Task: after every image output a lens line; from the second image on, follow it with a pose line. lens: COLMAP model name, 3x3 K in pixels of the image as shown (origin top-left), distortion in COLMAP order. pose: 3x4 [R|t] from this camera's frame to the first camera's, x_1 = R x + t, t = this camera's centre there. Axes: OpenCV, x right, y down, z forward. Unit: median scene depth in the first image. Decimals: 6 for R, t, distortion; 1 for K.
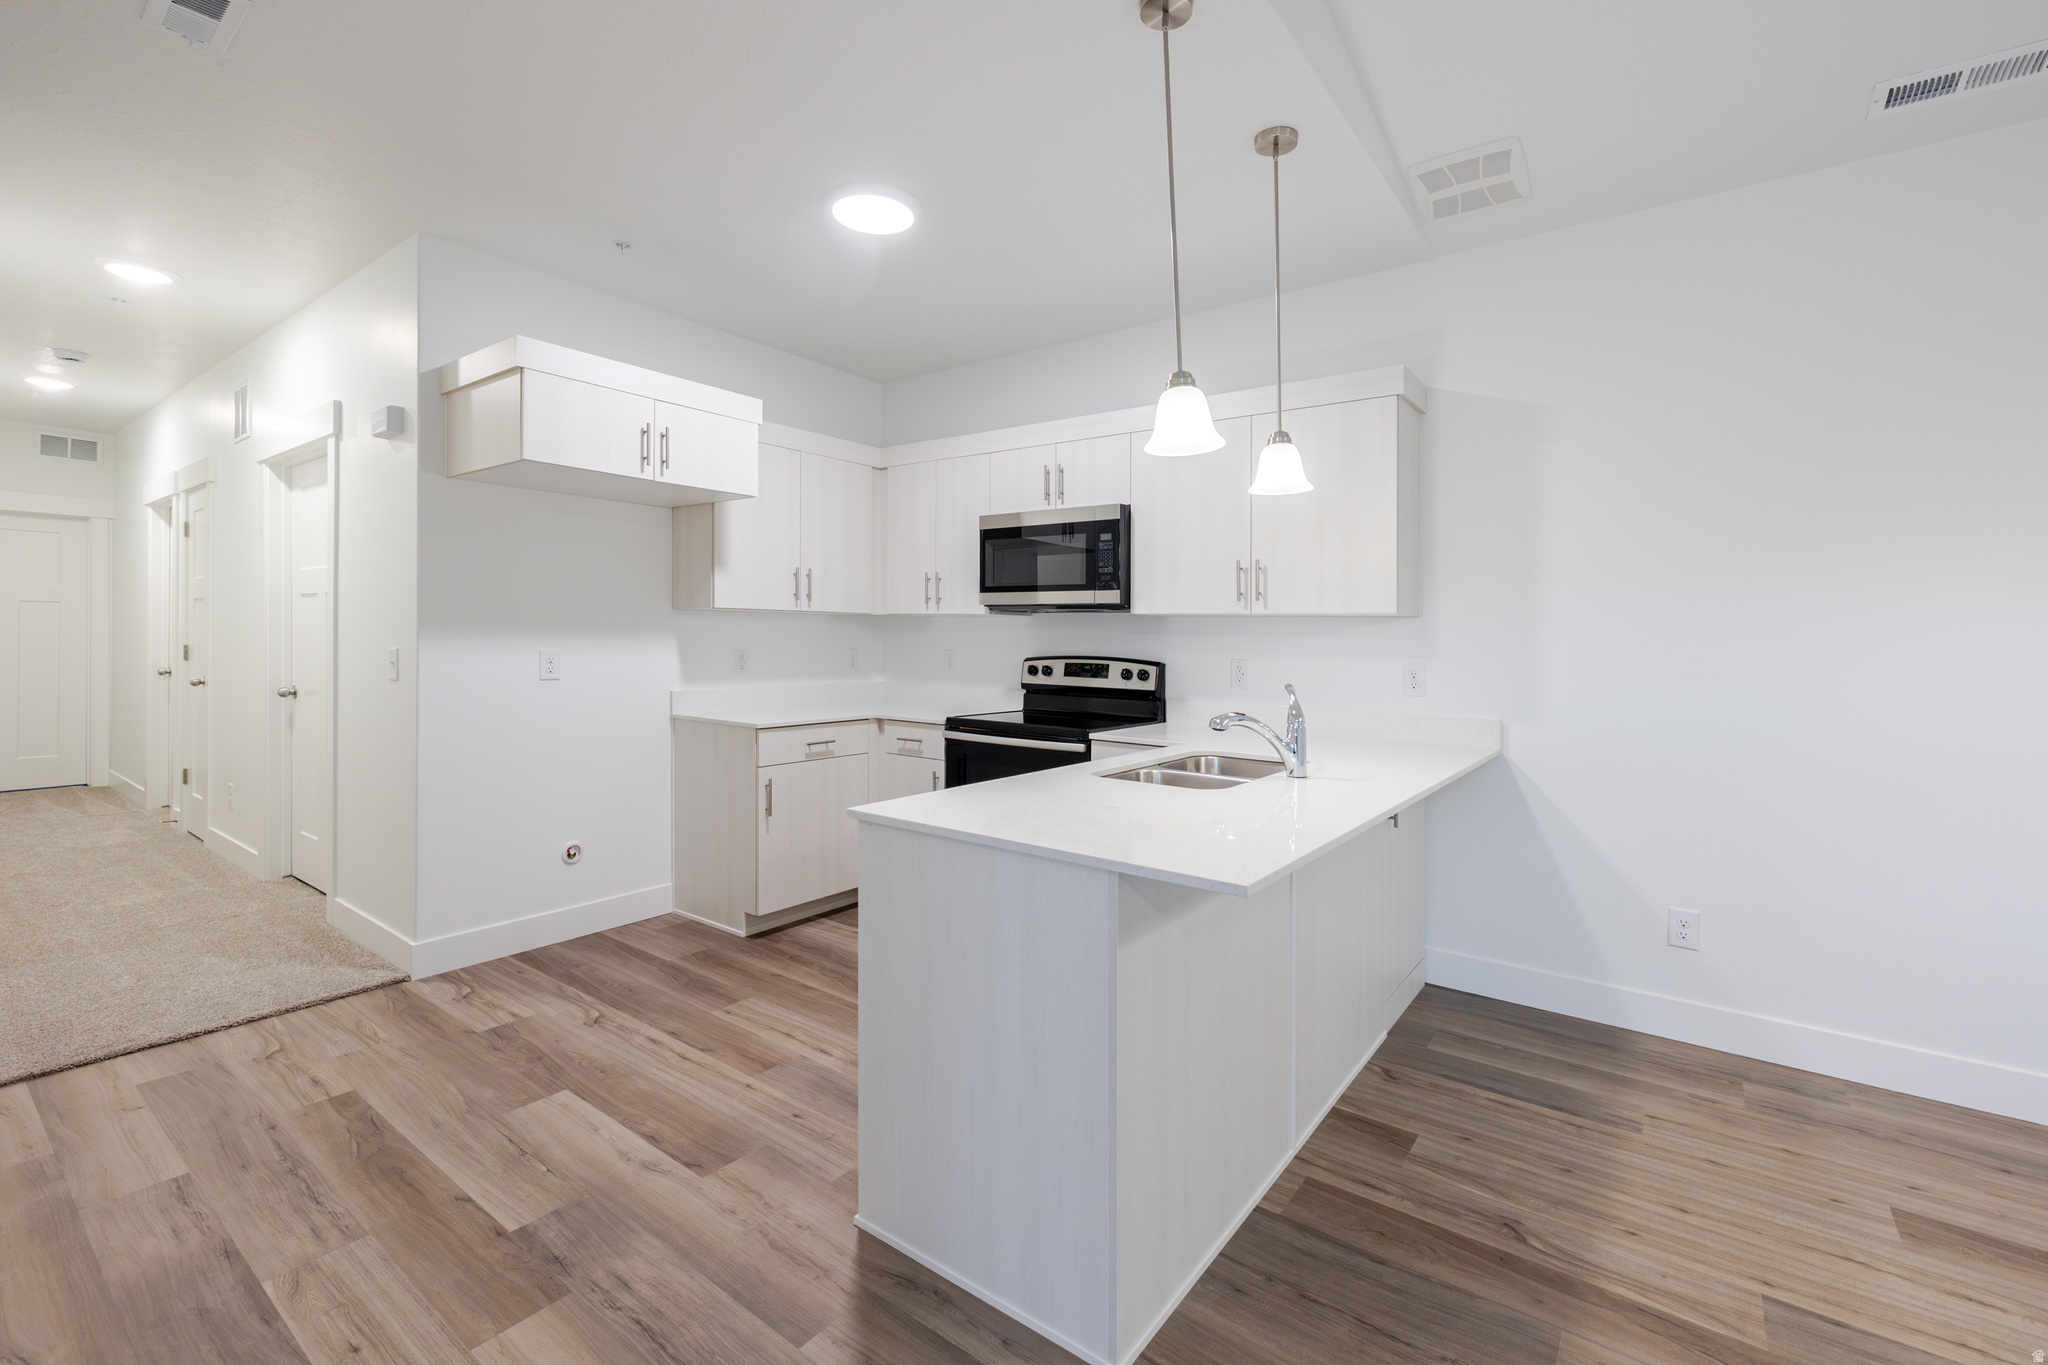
lens RADIAL K [[887.7, 0, 1036.4], [0, 887.7, 620.4], [0, 0, 1]] dist [0.001051, -0.000183]
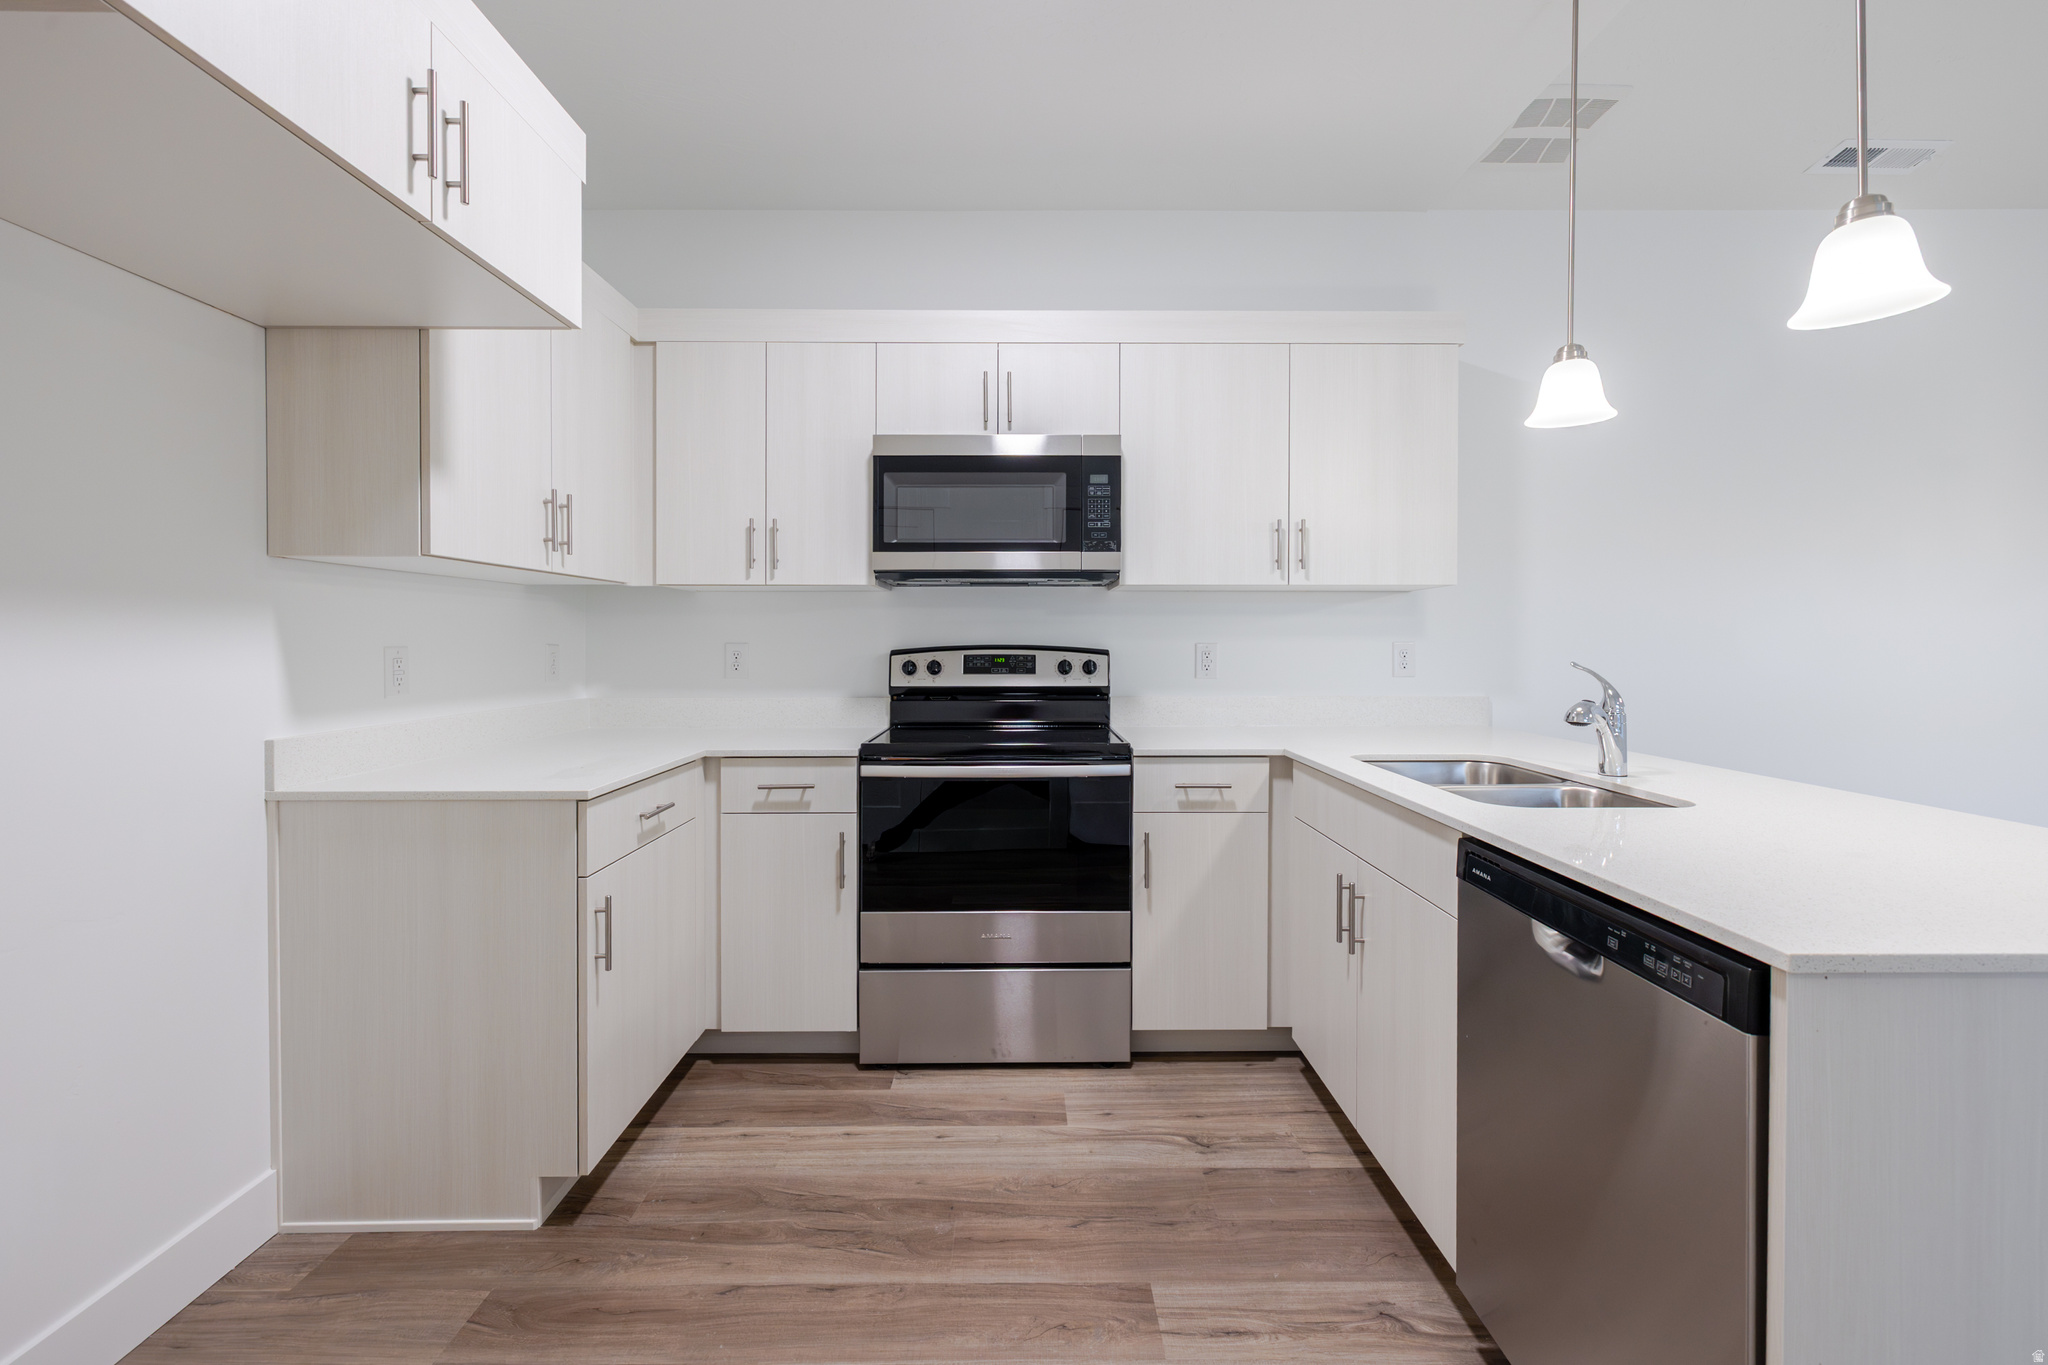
lens RADIAL K [[860.4, 0, 1025.8], [0, 860.4, 640.4], [0, 0, 1]] dist [-0.001701, -0.000229]
pose [[0.794207, -0.015497, 0.607450, -0.412995], [0.003276, 0.999769, 0.021222, 0.024419], [-0.607639, -0.014865, 0.794075, 0.482229]]
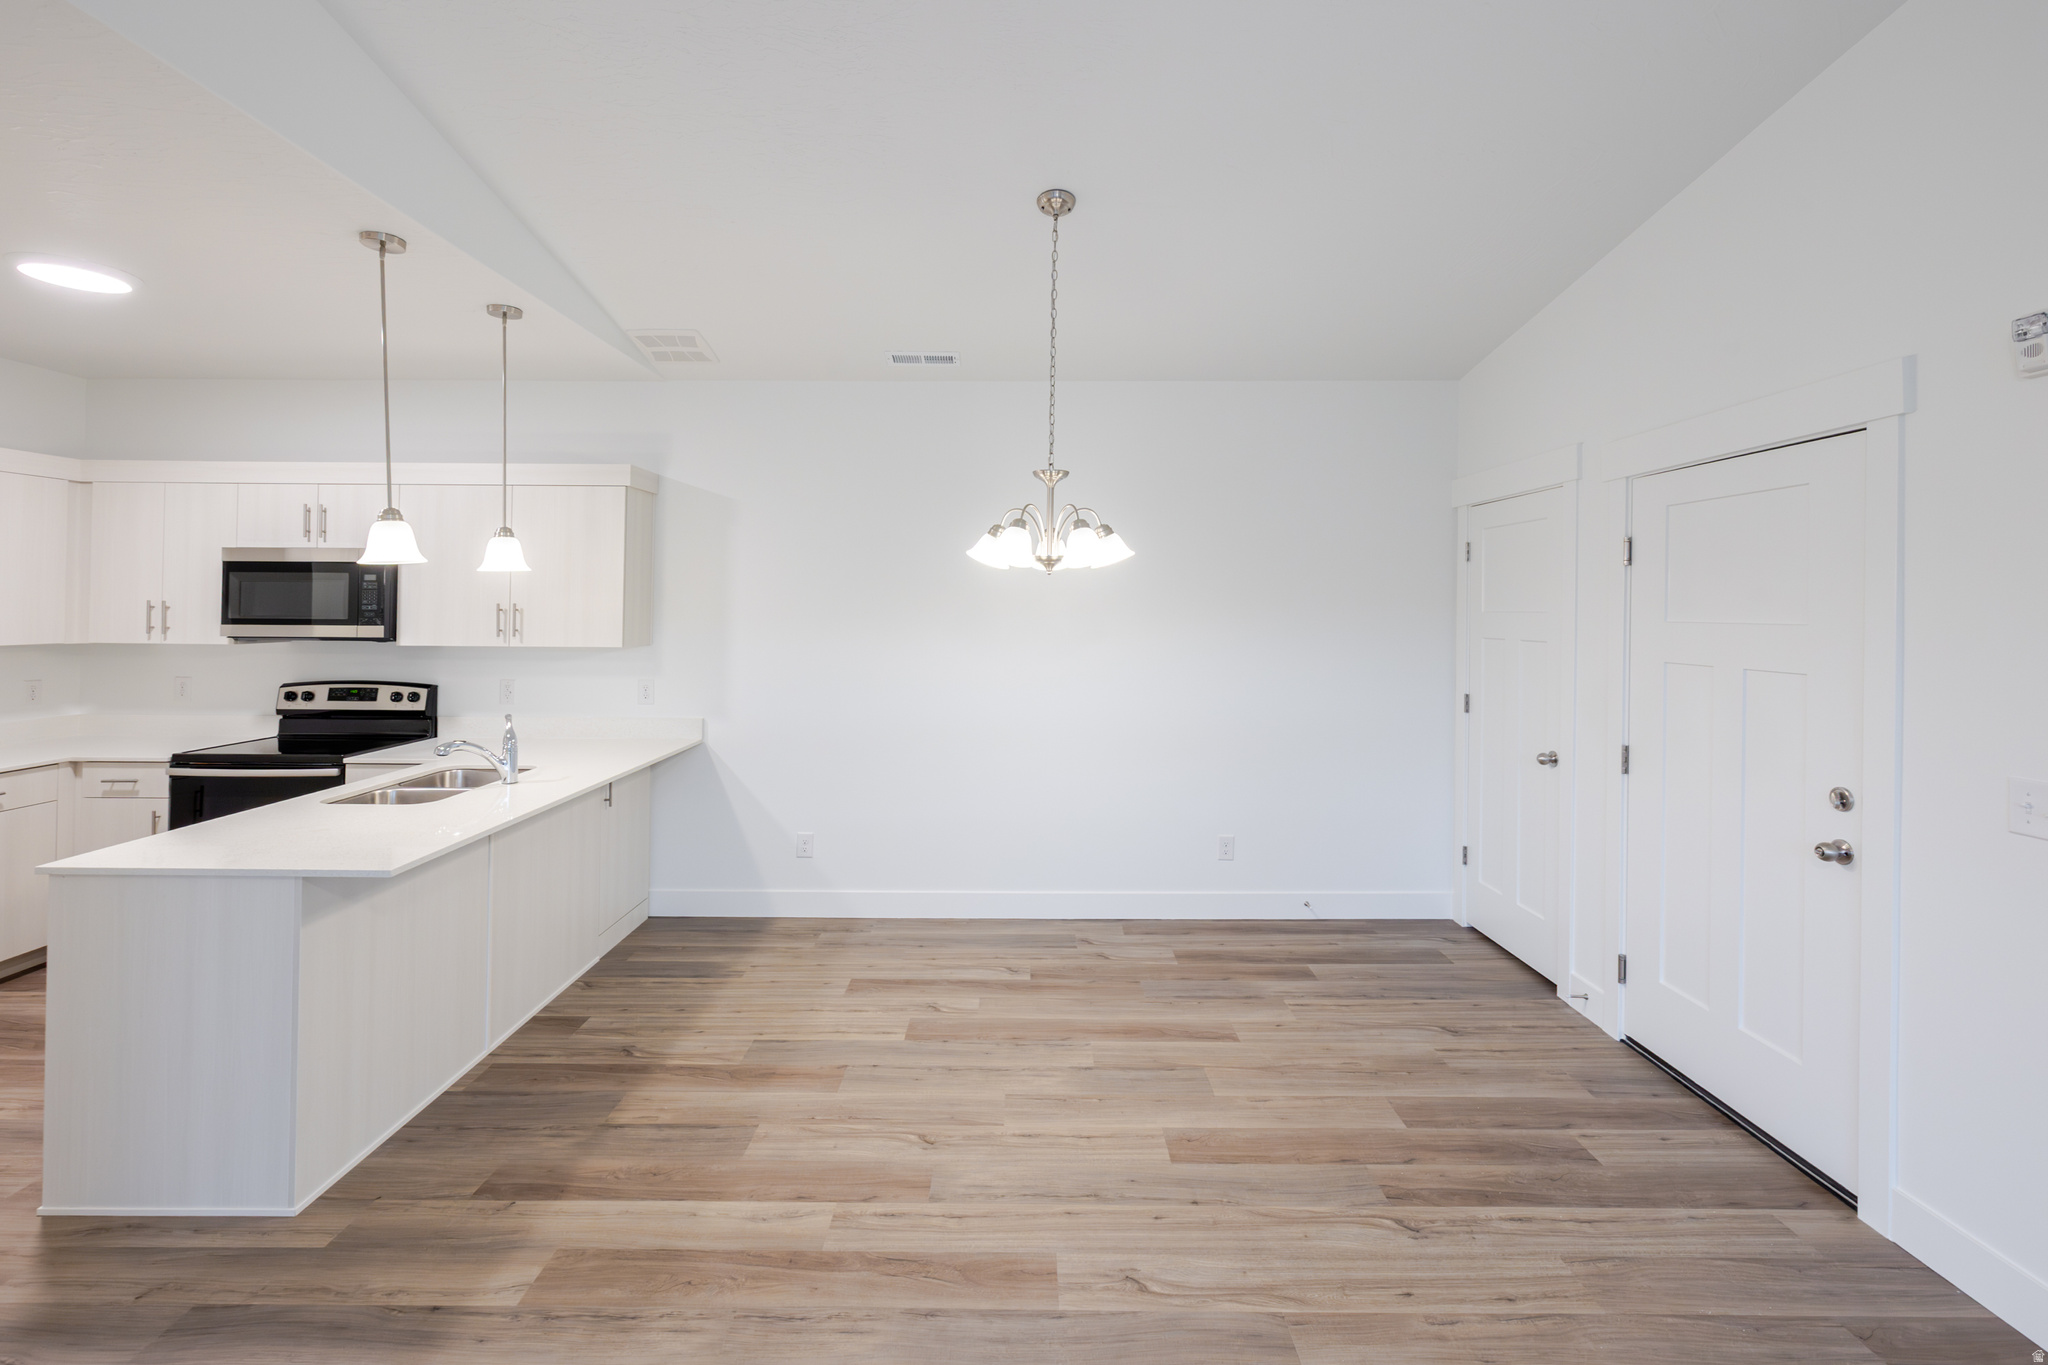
lens RADIAL K [[899.3, 0, 1022.4], [0, 899.3, 570.9], [0, 0, 1]] dist [0.001856, 0.000039]
pose [[0.804822, 0.012067, 0.593394, 0.068577], [-0.004191, 0.999884, -0.014648, -0.091627], [-0.593502, 0.009302, 0.804779, -0.404739]]
